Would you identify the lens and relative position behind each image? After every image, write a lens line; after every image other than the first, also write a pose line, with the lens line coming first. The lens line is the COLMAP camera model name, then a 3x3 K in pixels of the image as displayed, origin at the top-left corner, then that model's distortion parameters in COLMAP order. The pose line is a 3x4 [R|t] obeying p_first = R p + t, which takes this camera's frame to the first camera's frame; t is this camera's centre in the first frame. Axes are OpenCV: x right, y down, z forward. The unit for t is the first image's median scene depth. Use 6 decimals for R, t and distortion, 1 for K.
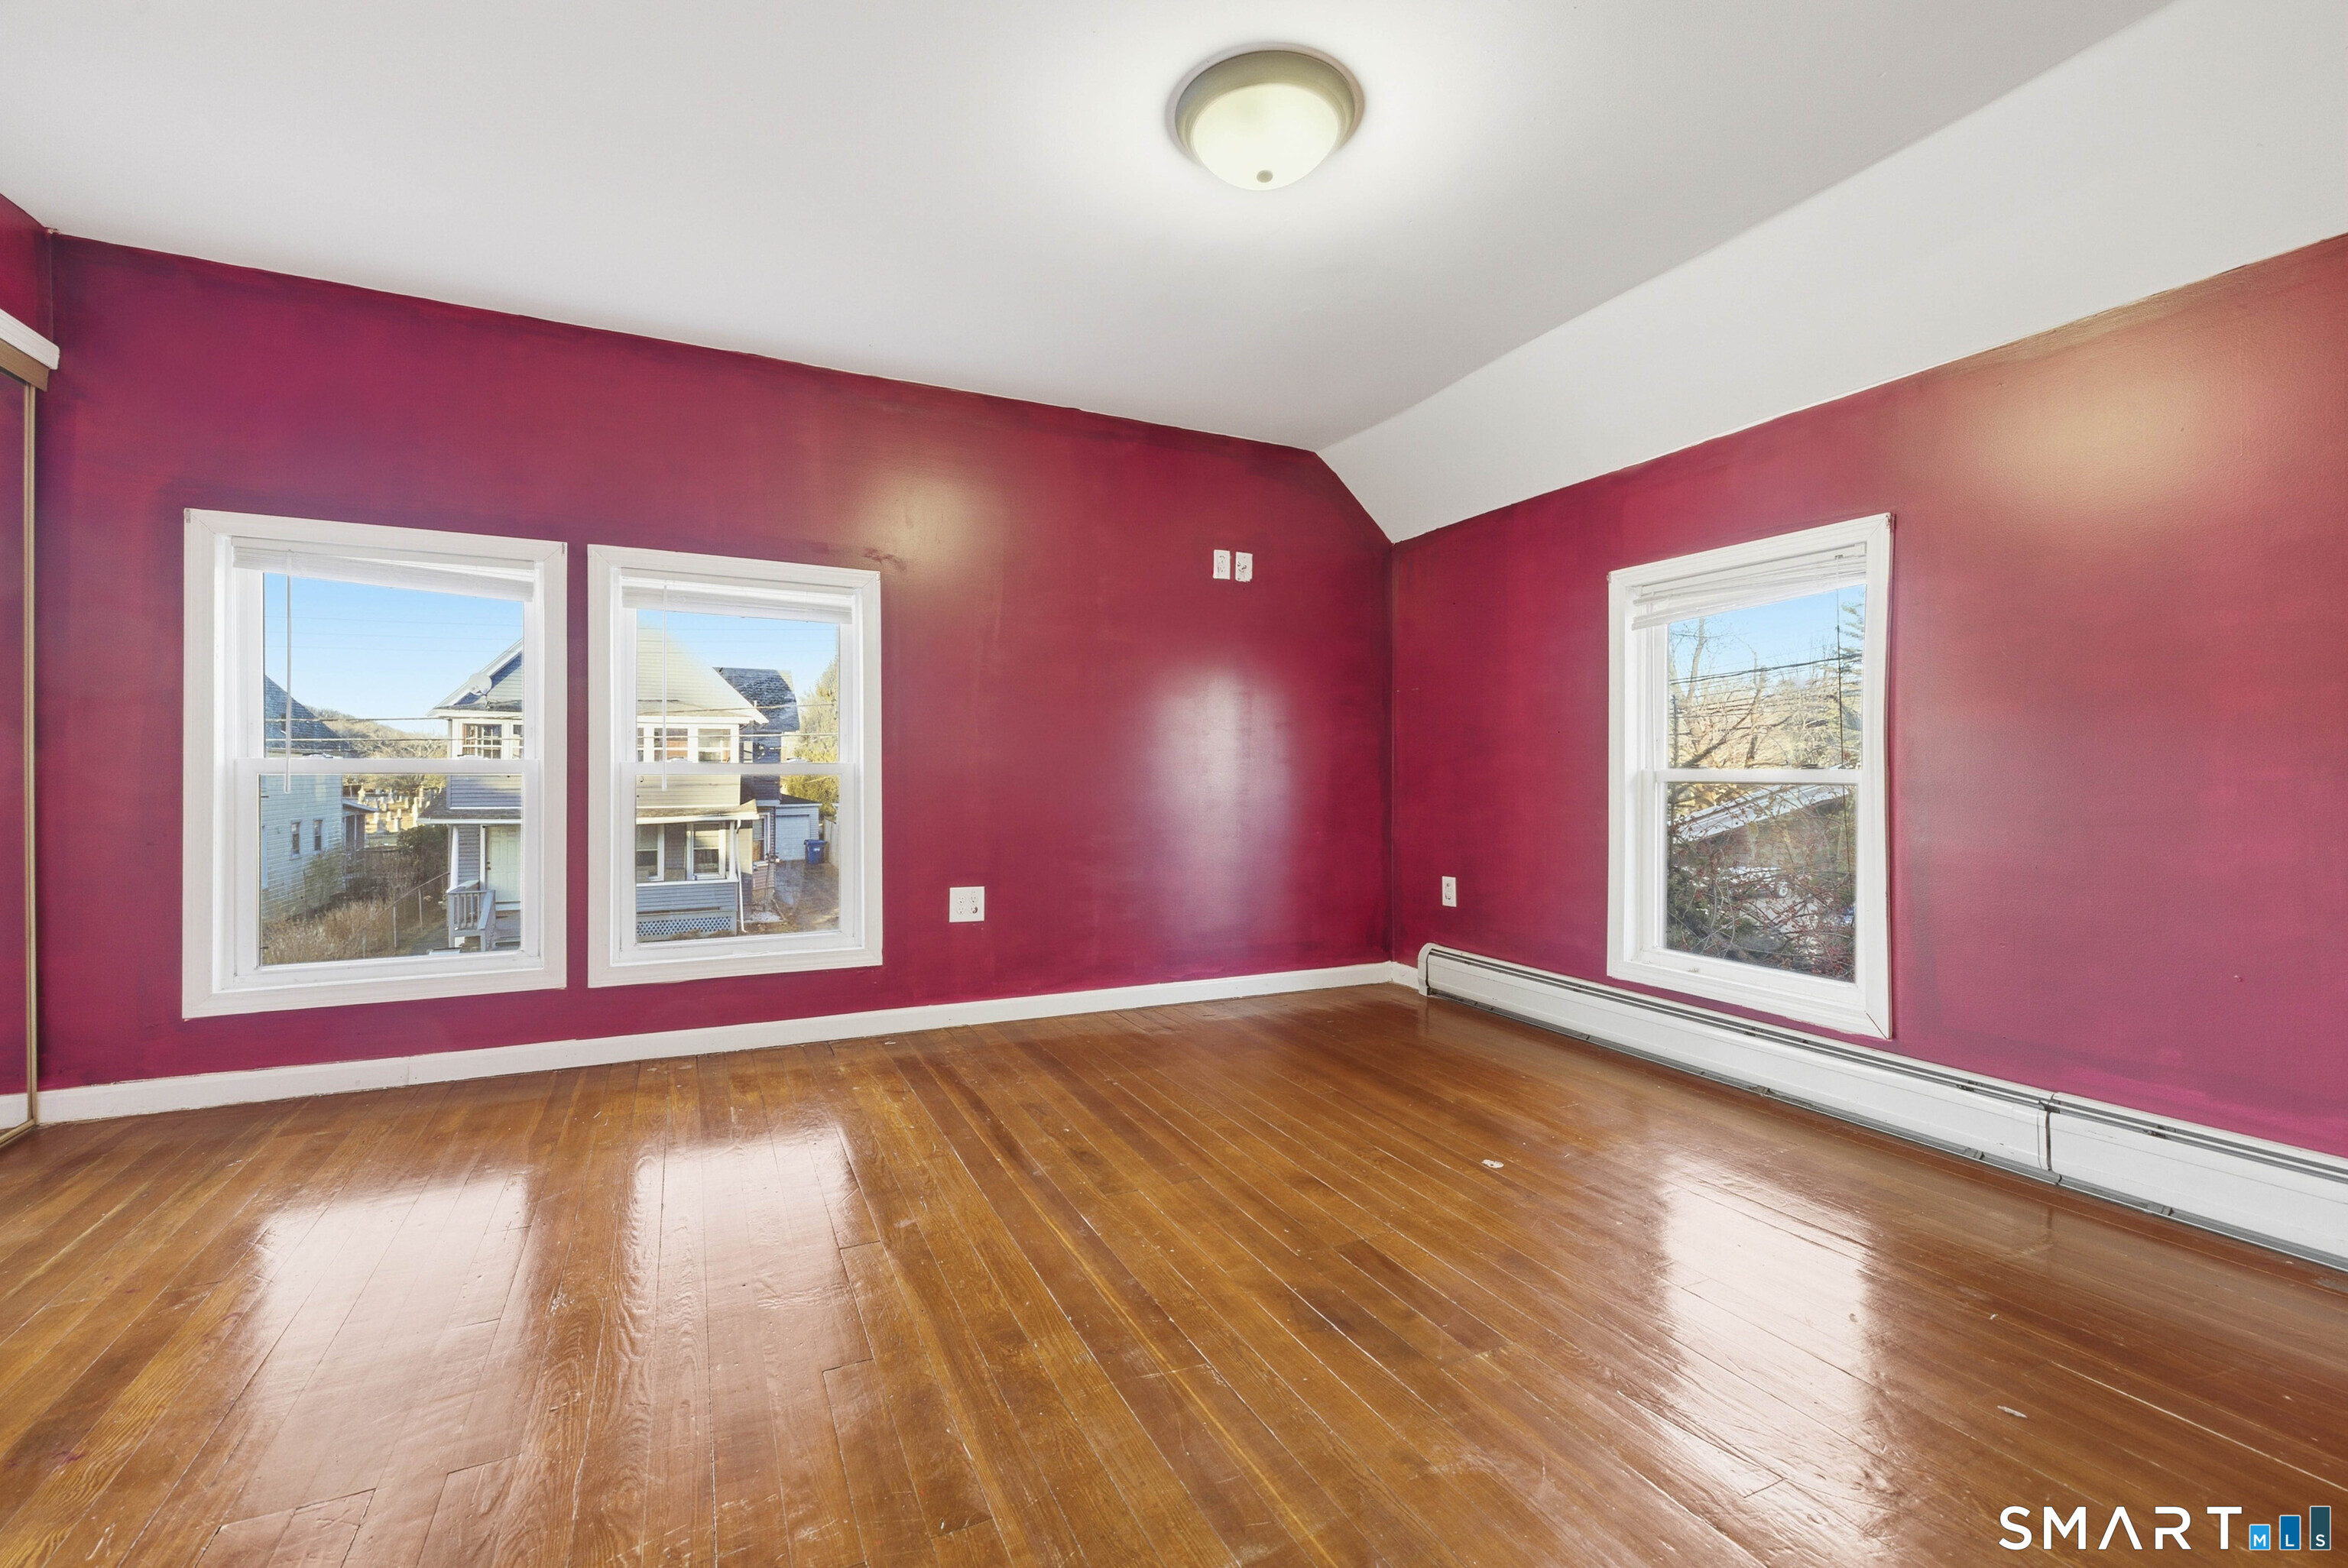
lens RADIAL K [[985.0, 0, 1162.4], [0, 985.0, 774.4], [0, 0, 1]] dist [0.000426, -0.000426]
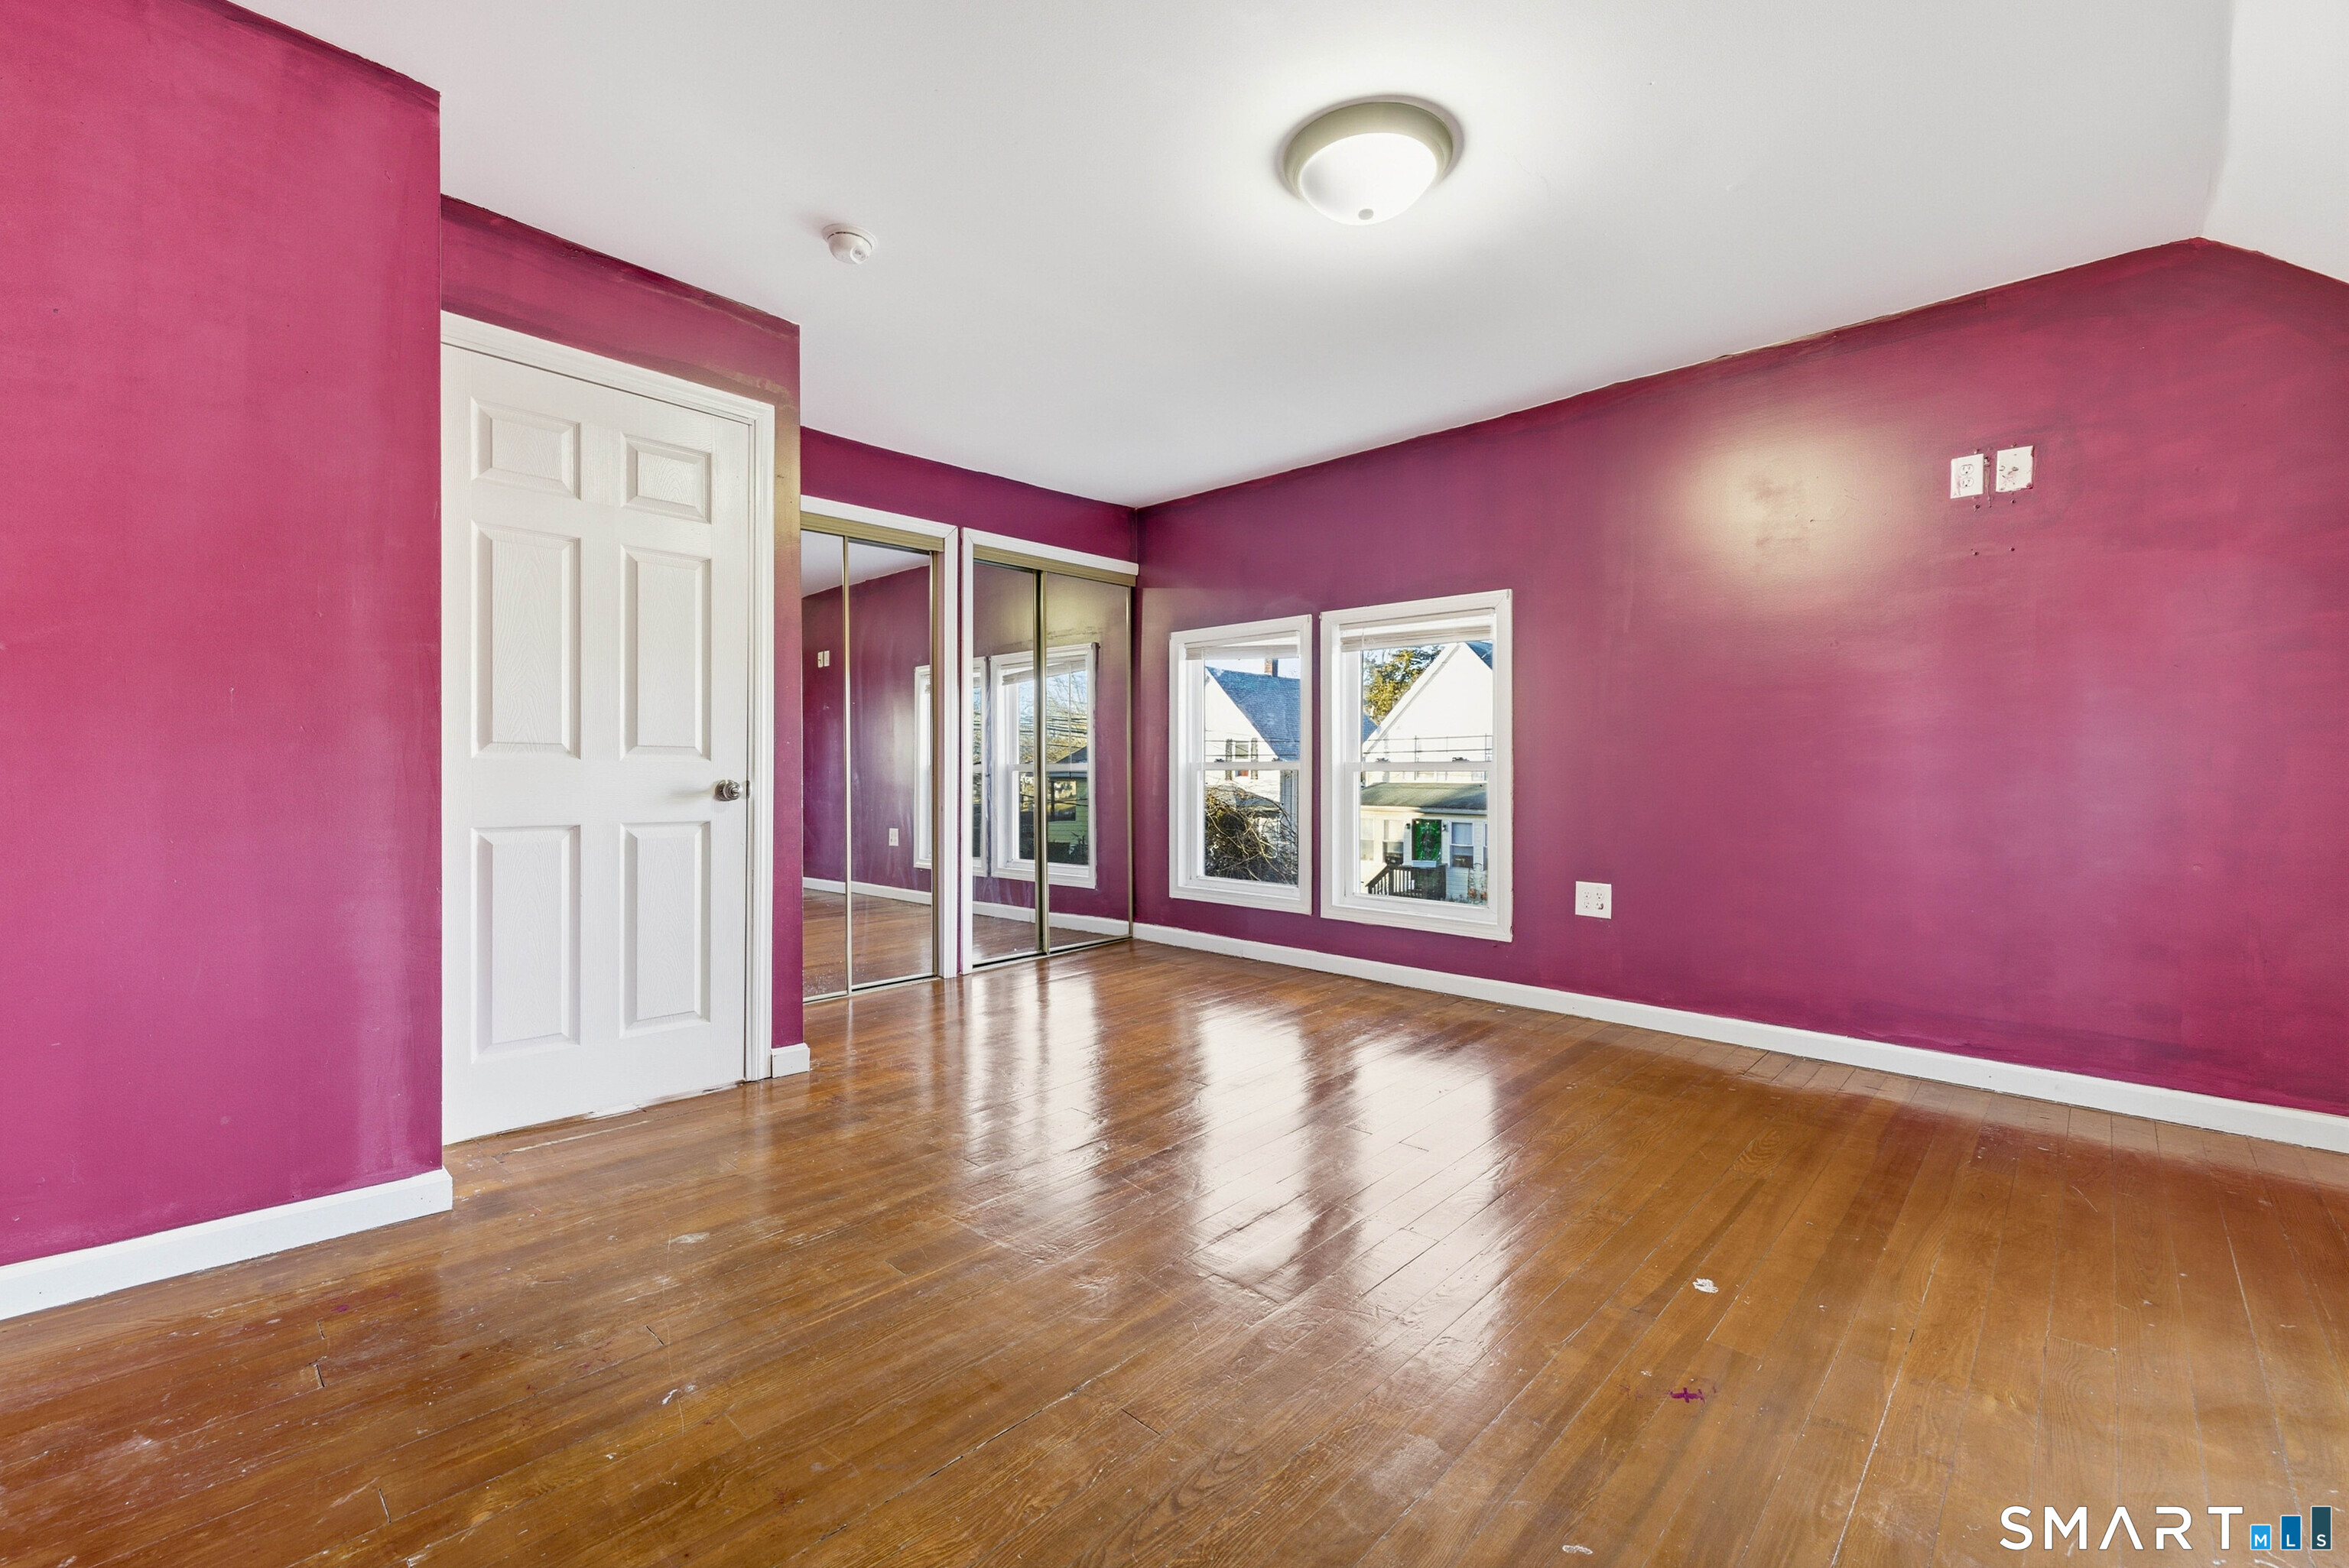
lens RADIAL K [[985.5, 0, 1164.2], [0, 985.5, 788.7], [0, 0, 1]] dist [0.000426, -0.000426]
pose [[0.351106, 0.016991, -0.936181, 0.621809], [0.001106, 0.999827, 0.018561, -0.001554], [0.936335, -0.007552, 0.351027, 0.240608]]
